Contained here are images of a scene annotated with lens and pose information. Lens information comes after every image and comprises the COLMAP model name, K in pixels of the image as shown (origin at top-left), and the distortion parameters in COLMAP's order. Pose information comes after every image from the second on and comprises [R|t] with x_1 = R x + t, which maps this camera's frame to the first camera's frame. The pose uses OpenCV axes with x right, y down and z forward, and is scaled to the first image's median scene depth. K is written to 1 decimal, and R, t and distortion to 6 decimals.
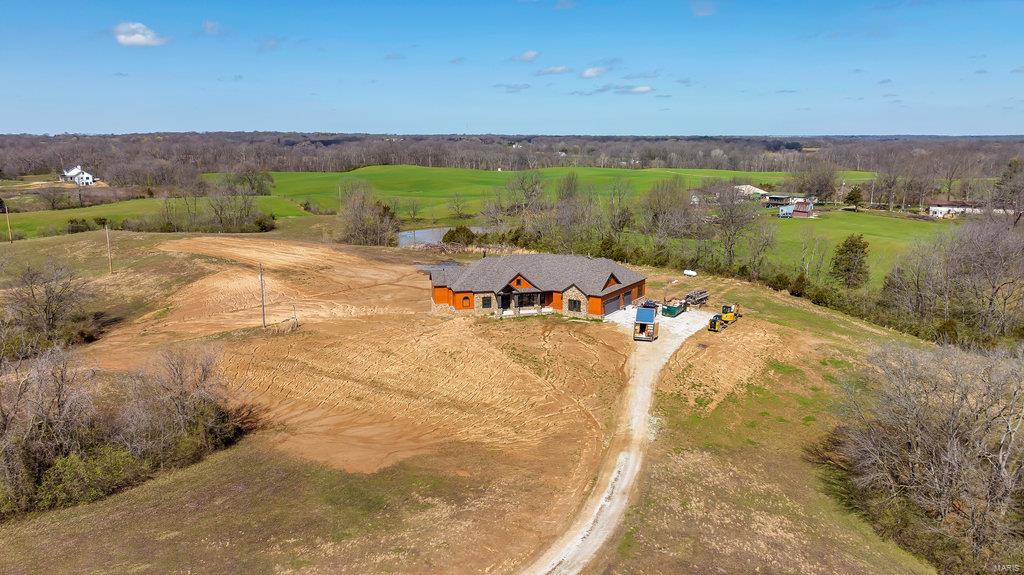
lens RADIAL K [[741.1, 0, 512.0], [0, 741.1, 287.5], [0, 0, 1]] dist [-0.015433, 0.001285]
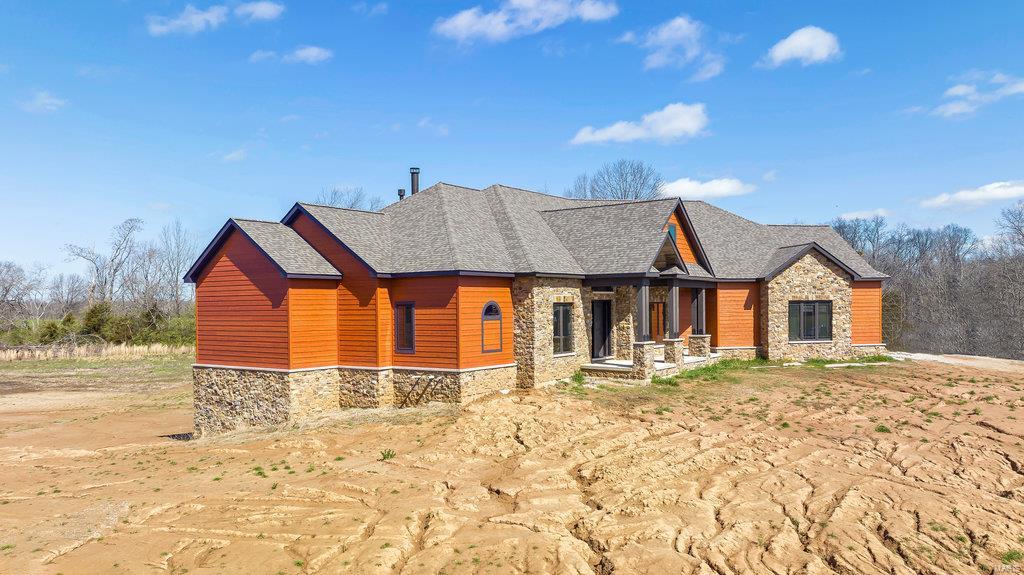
lens RADIAL K [[741.1, 0, 512.0], [0, 741.1, 287.5], [0, 0, 1]] dist [-0.015433, 0.001285]
pose [[0.751453, 0.012629, 0.659665, -0.187816], [0.142385, 0.973153, -0.180828, 0.044730], [-0.644239, 0.229811, 0.729481, 0.789483]]
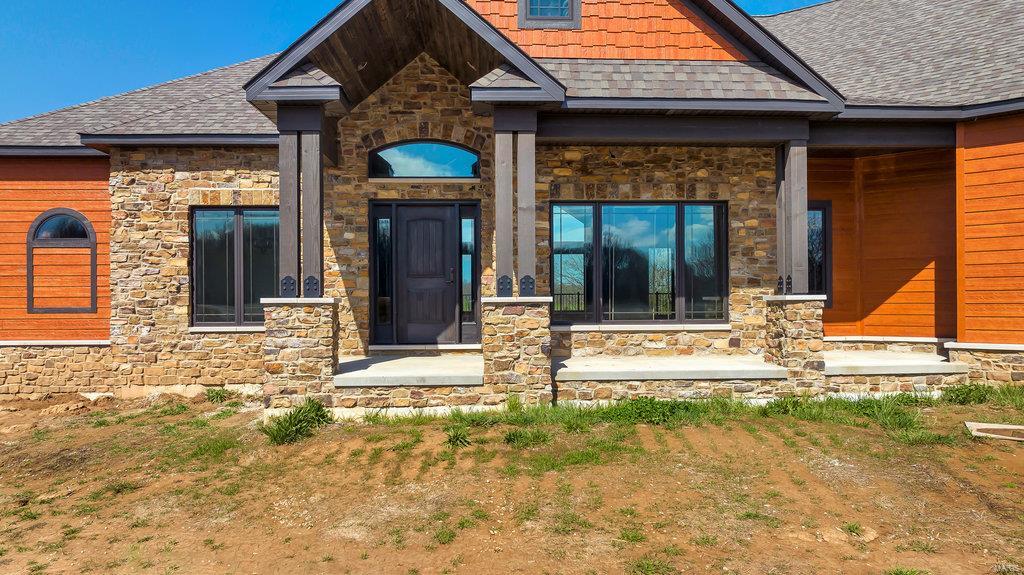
lens RADIAL K [[741.1, 0, 512.0], [0, 741.1, 287.5], [0, 0, 1]] dist [-0.015433, 0.001285]
pose [[0.986996, -0.005096, -0.160665, 0.016871], [-0.029548, 0.976714, -0.212499, 0.040379], [0.158007, 0.214483, 0.963862, 0.858553]]
